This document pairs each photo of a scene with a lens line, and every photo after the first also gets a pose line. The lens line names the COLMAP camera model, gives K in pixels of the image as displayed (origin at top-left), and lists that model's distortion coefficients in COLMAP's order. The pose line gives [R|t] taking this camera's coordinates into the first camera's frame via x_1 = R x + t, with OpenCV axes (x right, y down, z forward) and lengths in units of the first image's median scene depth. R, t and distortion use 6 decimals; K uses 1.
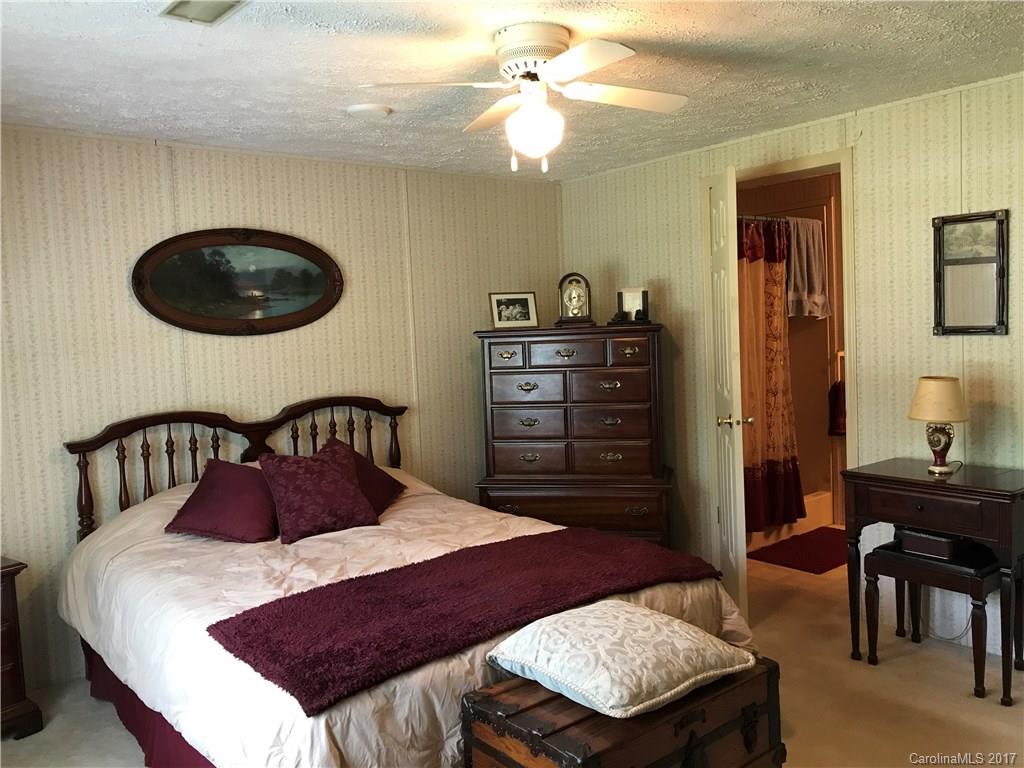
lens RADIAL K [[841.0, 0, 516.5], [0, 841.0, 381.2], [0, 0, 1]] dist [0.038184, -0.027375]
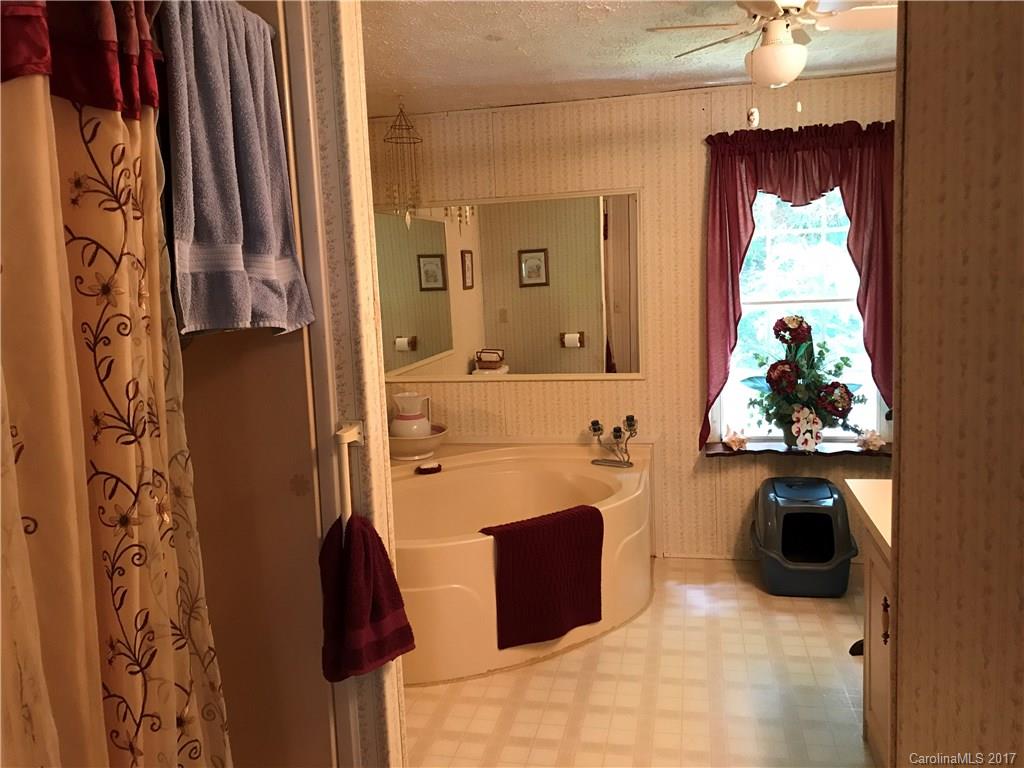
lens RADIAL K [[841.0, 0, 515.5], [0, 841.0, 379.0], [0, 0, 1]] dist [0.038184, -0.027375]
pose [[0.781895, -0.062164, 0.620303, 0.235850], [0.042555, 0.998017, 0.046375, -0.069817], [-0.621956, -0.009863, 0.782990, 0.719094]]
